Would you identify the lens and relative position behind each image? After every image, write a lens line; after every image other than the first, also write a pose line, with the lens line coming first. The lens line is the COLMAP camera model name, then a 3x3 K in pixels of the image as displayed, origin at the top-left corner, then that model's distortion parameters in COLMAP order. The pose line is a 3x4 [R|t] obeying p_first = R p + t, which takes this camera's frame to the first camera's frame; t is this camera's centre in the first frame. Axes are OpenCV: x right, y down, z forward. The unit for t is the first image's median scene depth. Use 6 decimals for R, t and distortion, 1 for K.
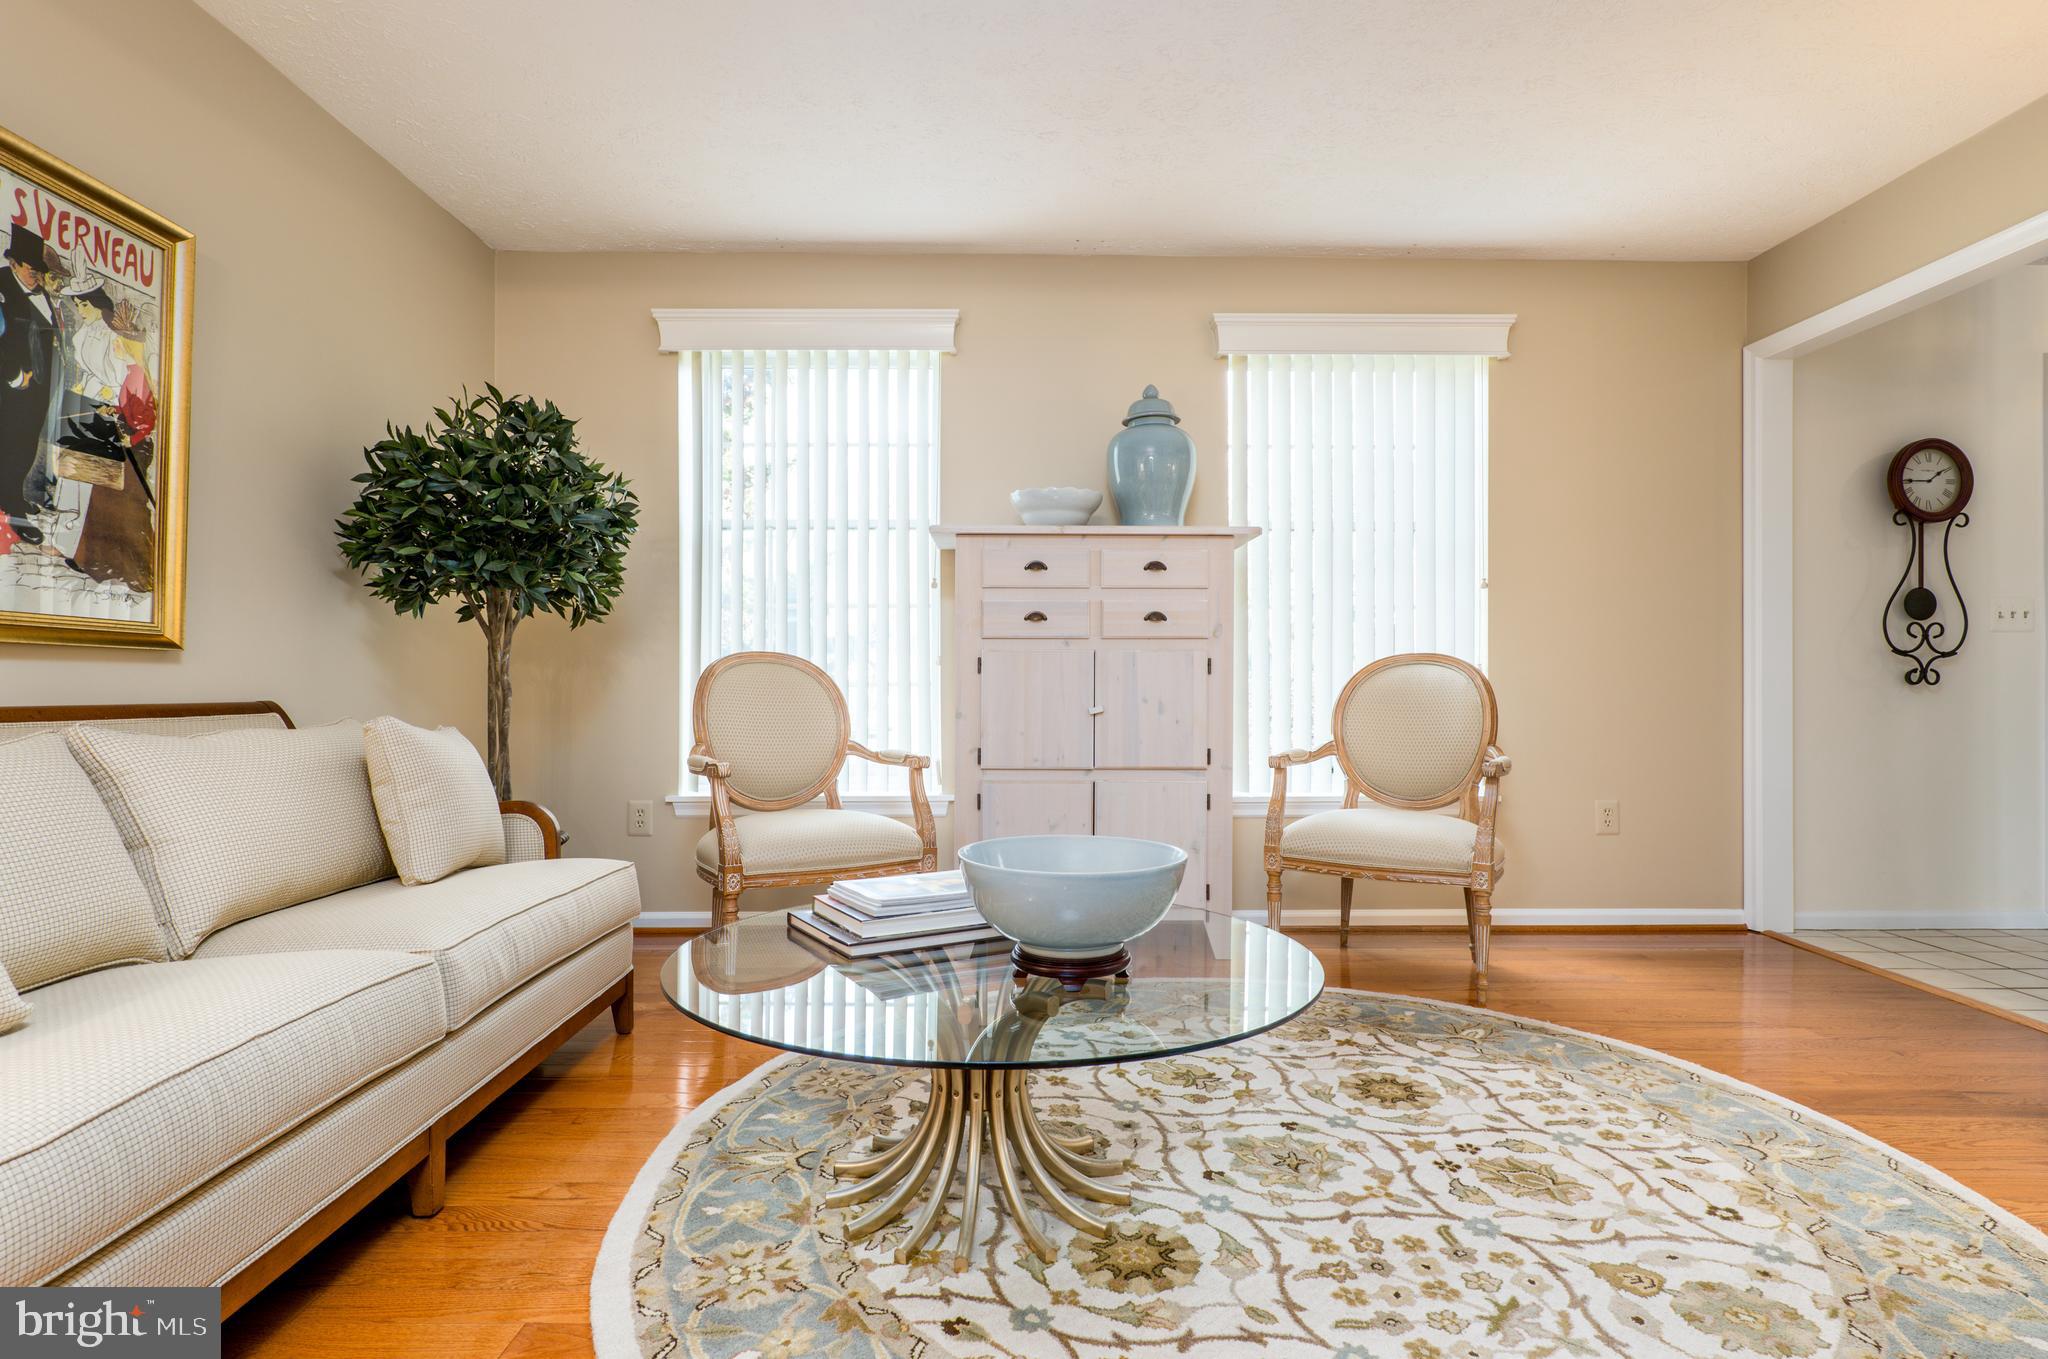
lens RADIAL K [[1064.9, 0, 1021.7], [0, 1064.9, 682.4], [0, 0, 1]] dist [-0.005780, 0.004415]
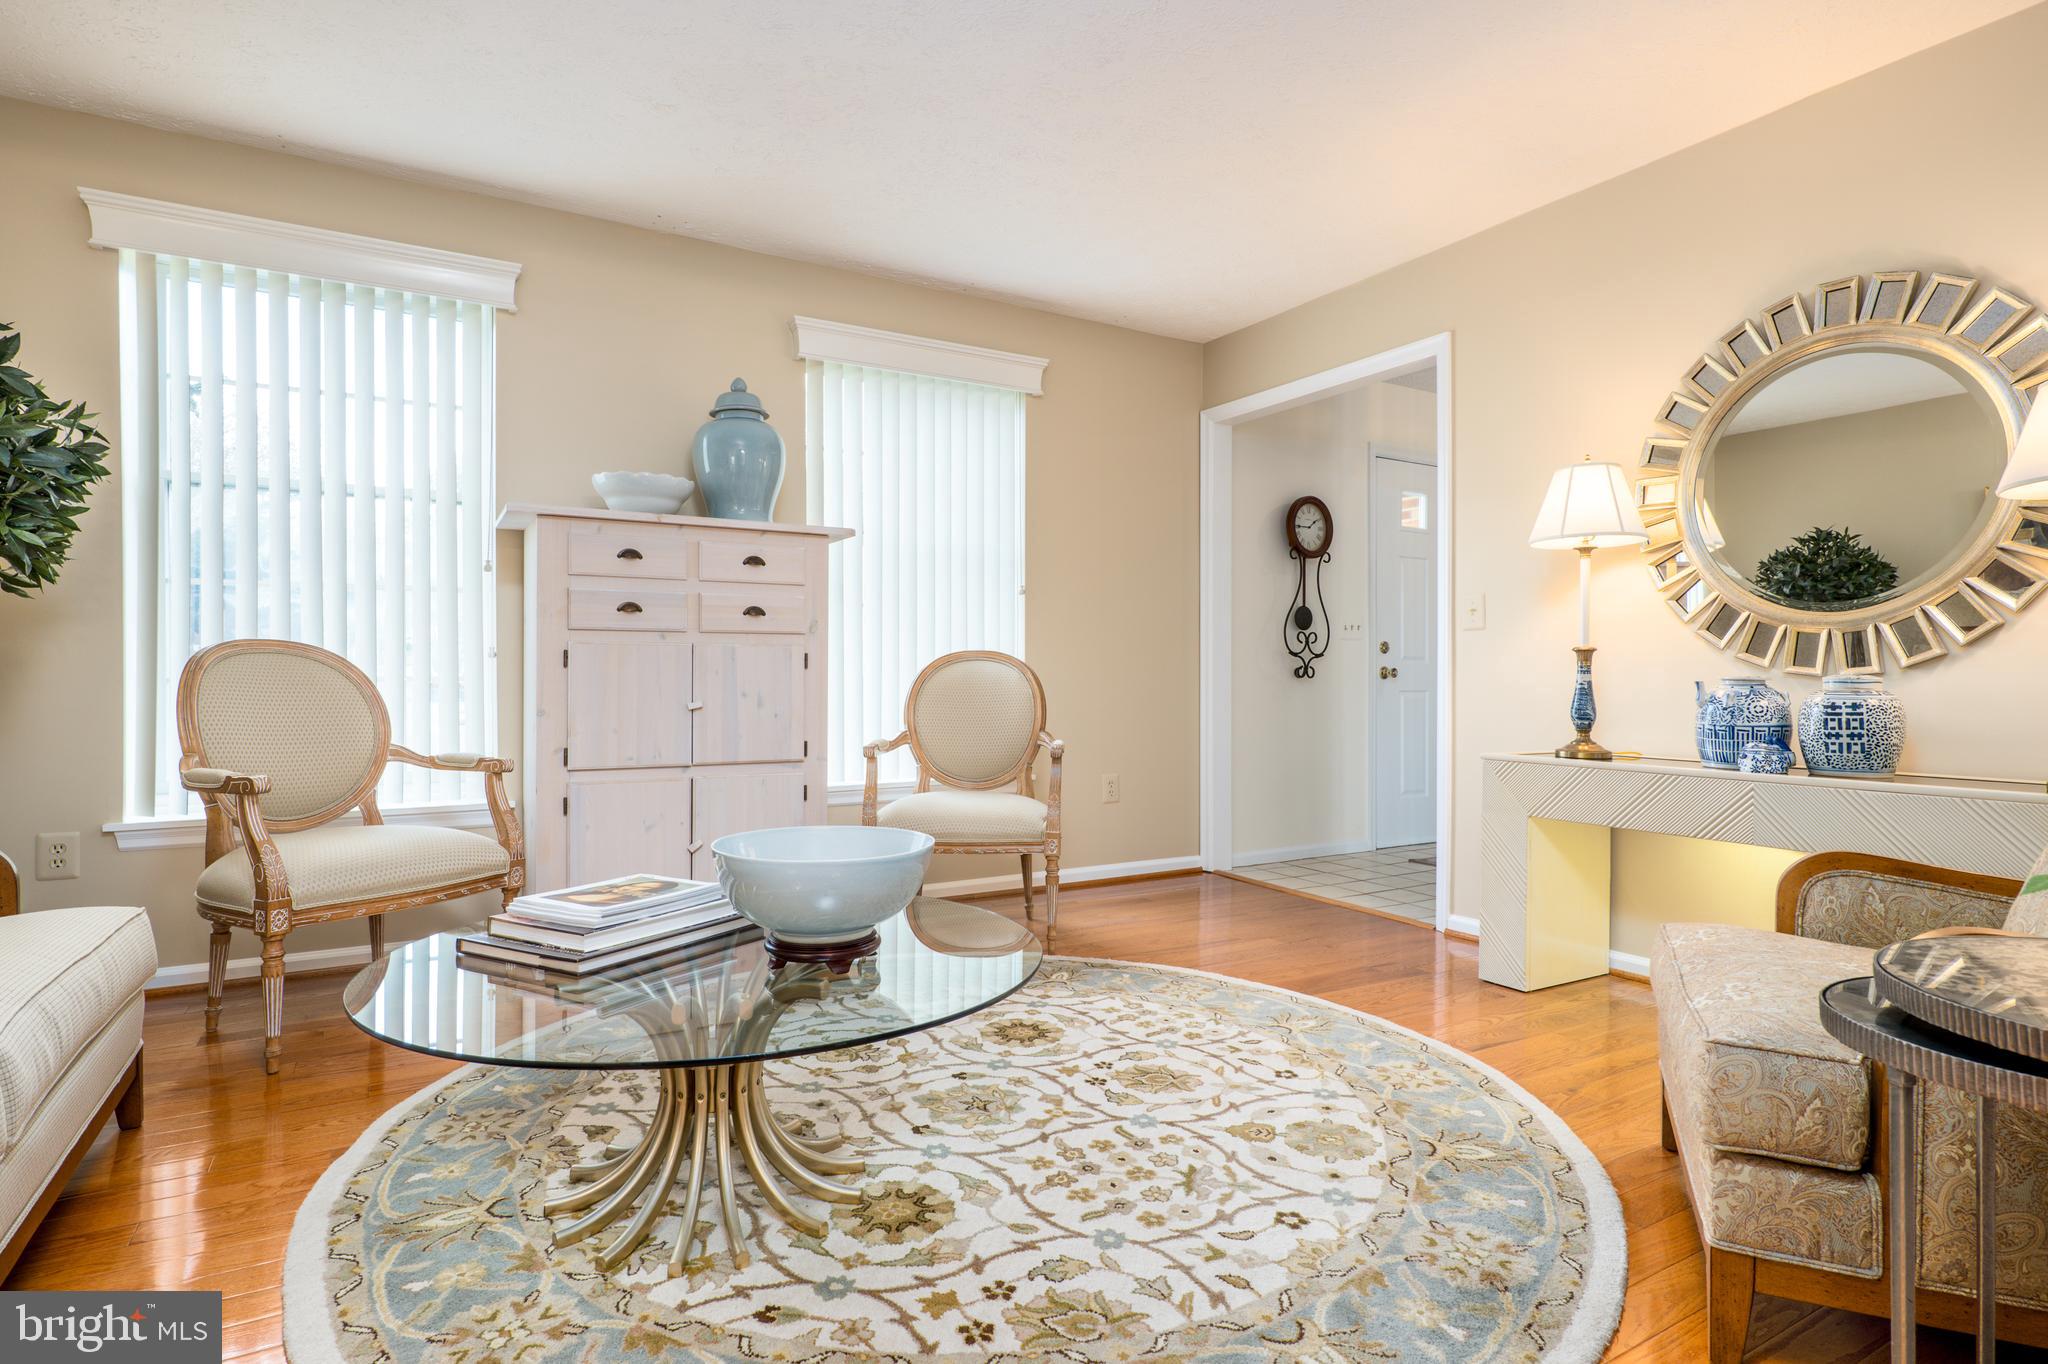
lens RADIAL K [[1064.9, 0, 1023.4], [0, 1064.9, 681.0], [0, 0, 1]] dist [-0.005780, 0.004415]
pose [[0.869291, -0.002590, 0.494293, -0.232014], [0.000069, 0.999987, 0.005120, -0.001760], [-0.494300, -0.004416, 0.869280, 0.001863]]
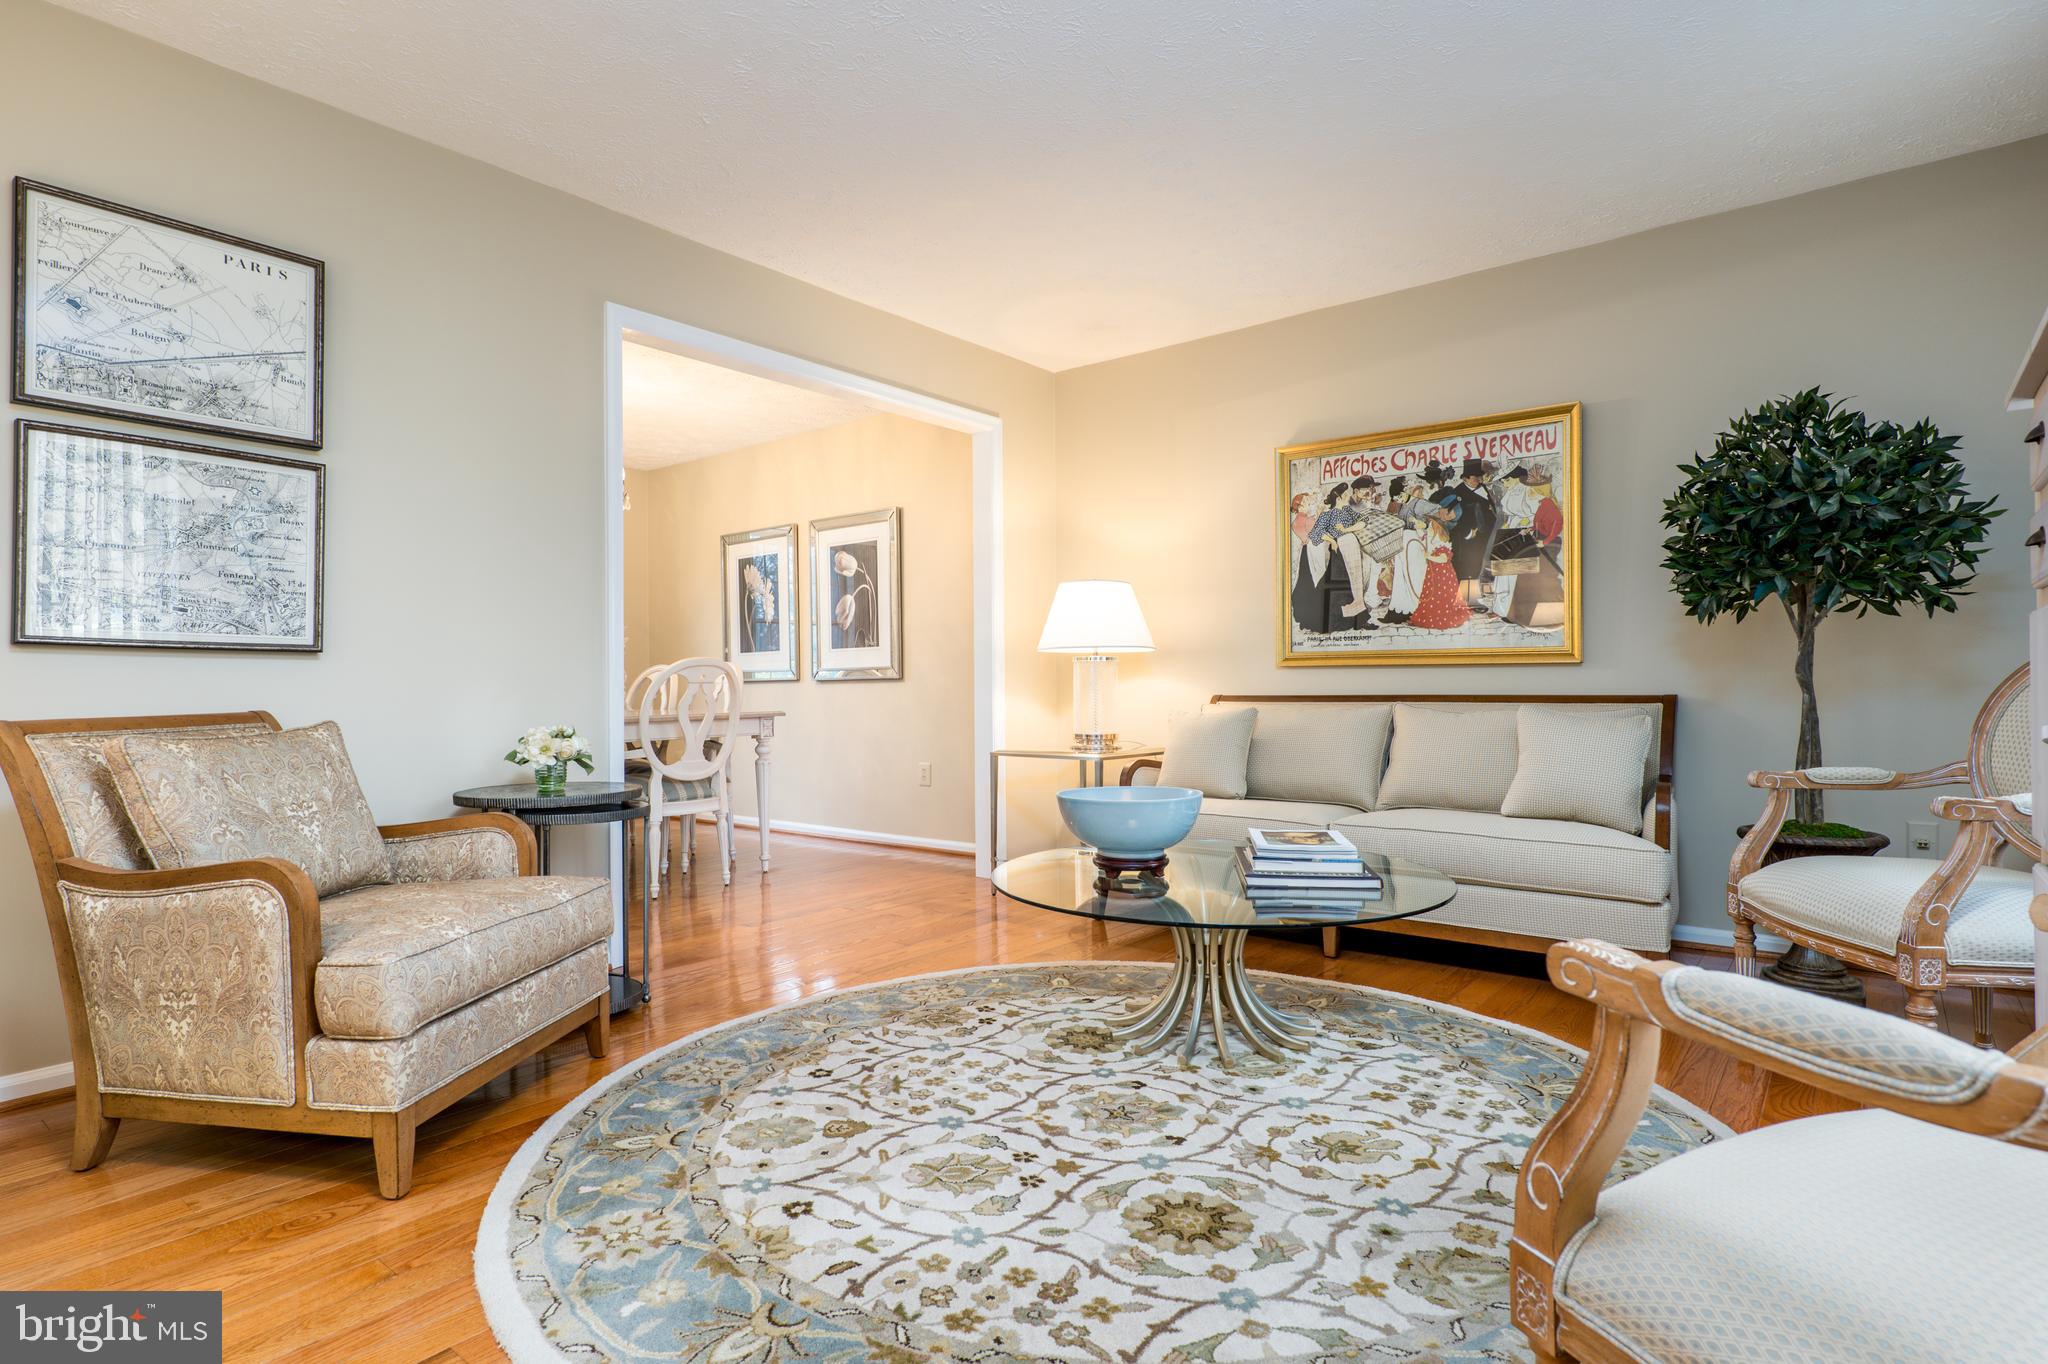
lens RADIAL K [[1064.9, 0, 1008.1], [0, 1064.9, 689.5], [0, 0, 1]] dist [-0.005780, 0.004415]
pose [[-0.651073, 0.004817, -0.759000, 1.050858], [0.008060, 0.999967, -0.000568, 0.005655], [0.758972, -0.006487, -0.651091, 1.469882]]
